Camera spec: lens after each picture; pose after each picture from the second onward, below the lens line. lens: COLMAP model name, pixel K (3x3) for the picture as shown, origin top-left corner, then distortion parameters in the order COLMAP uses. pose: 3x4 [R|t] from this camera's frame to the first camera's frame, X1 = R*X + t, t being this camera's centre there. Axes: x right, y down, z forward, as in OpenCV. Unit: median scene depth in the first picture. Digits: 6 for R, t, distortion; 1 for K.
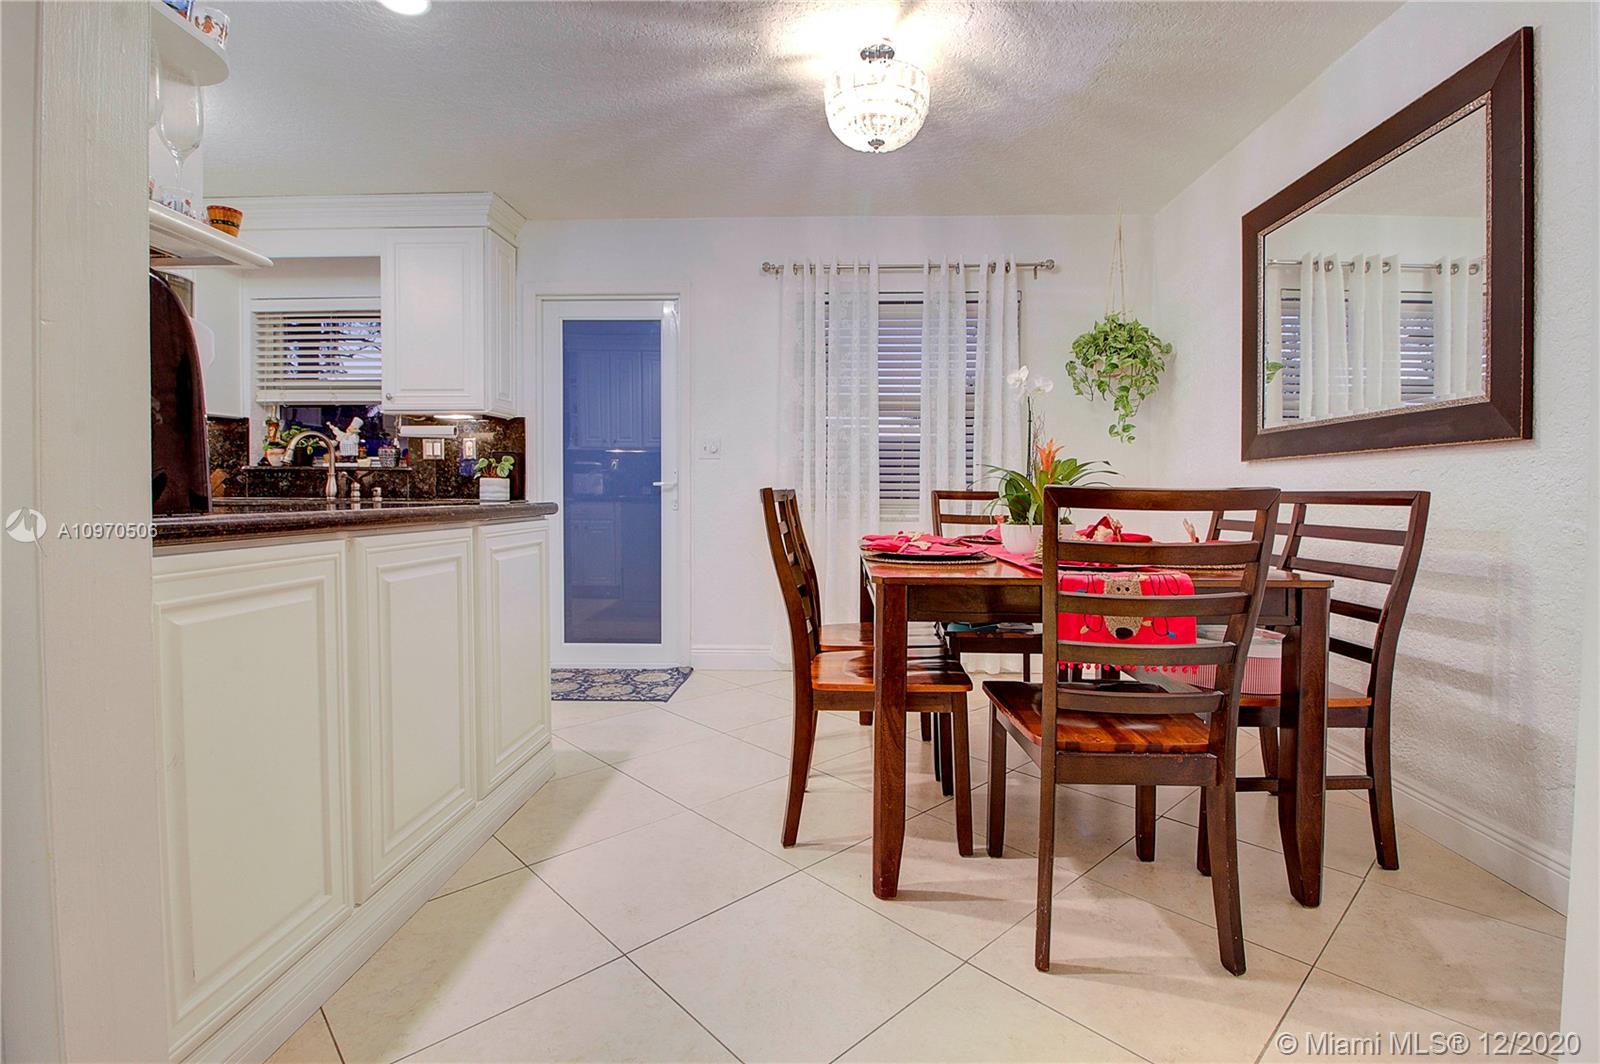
lens RADIAL K [[736.2, 0, 809.8], [0, 736.2, 509.2], [0, 0, 1]] dist [0.001256, -0.014072]
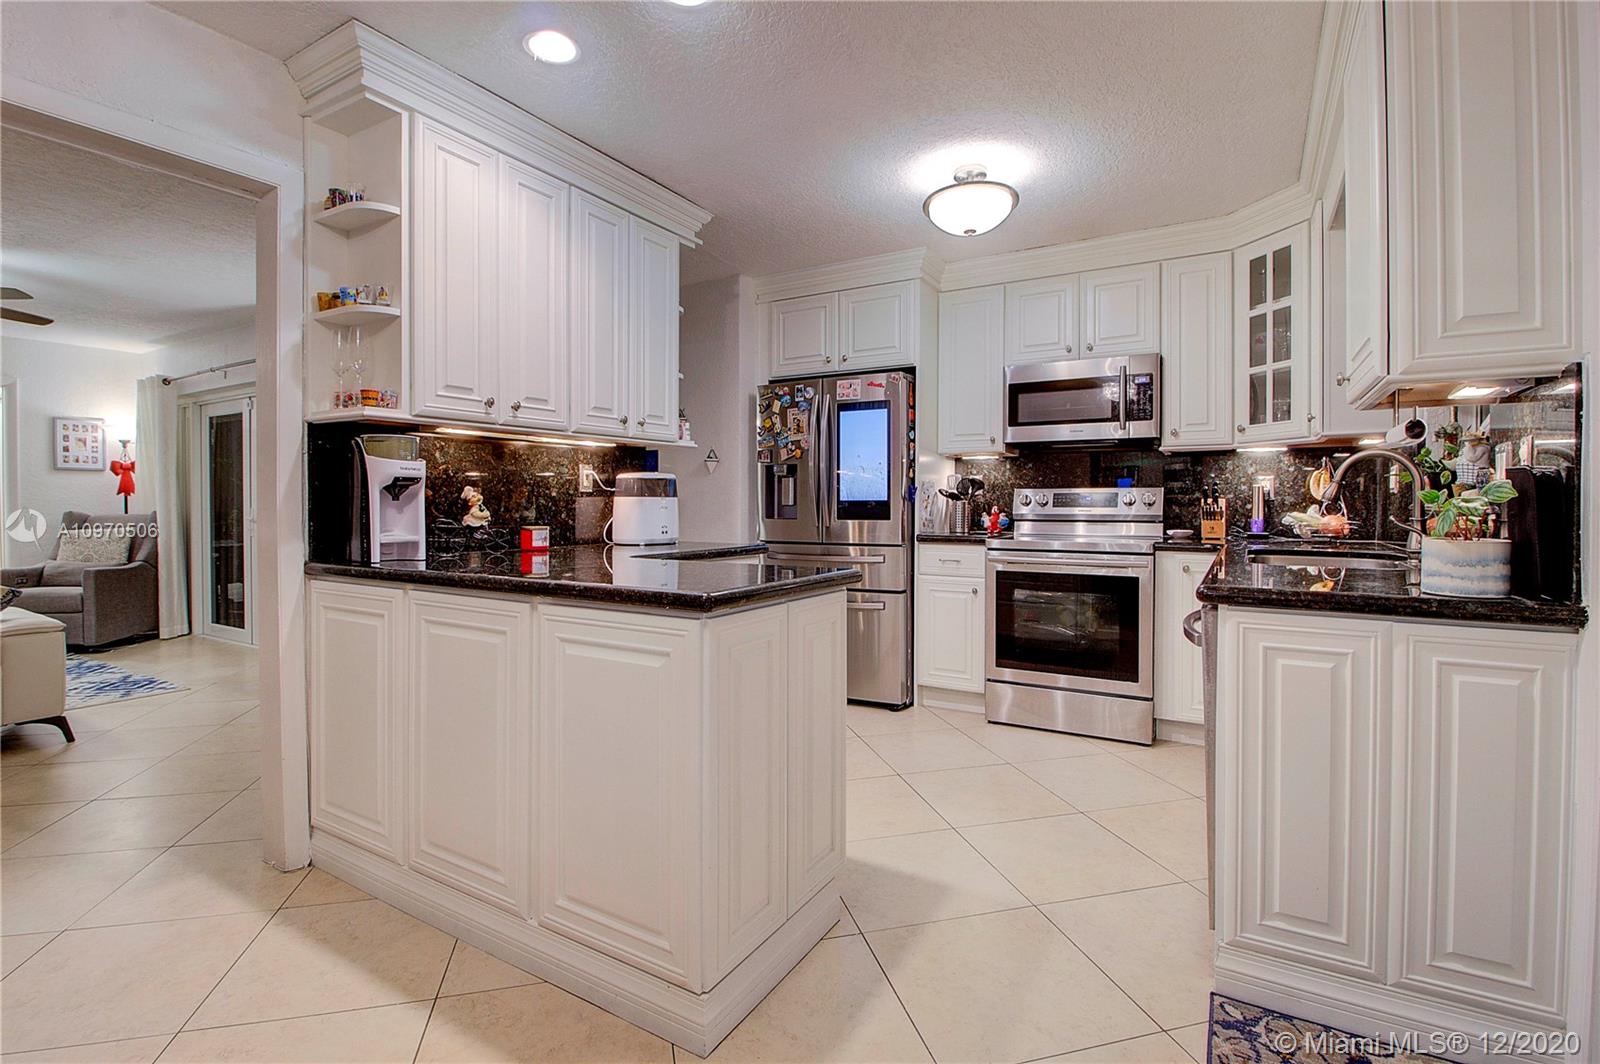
lens RADIAL K [[736.2, 0, 809.8], [0, 736.2, 509.2], [0, 0, 1]] dist [0.001256, -0.014072]
pose [[-0.472337, 0.006434, -0.881394, 0.122291], [-0.021283, 0.999599, 0.018703, -0.086881], [0.881161, 0.027593, -0.472011, 1.322280]]
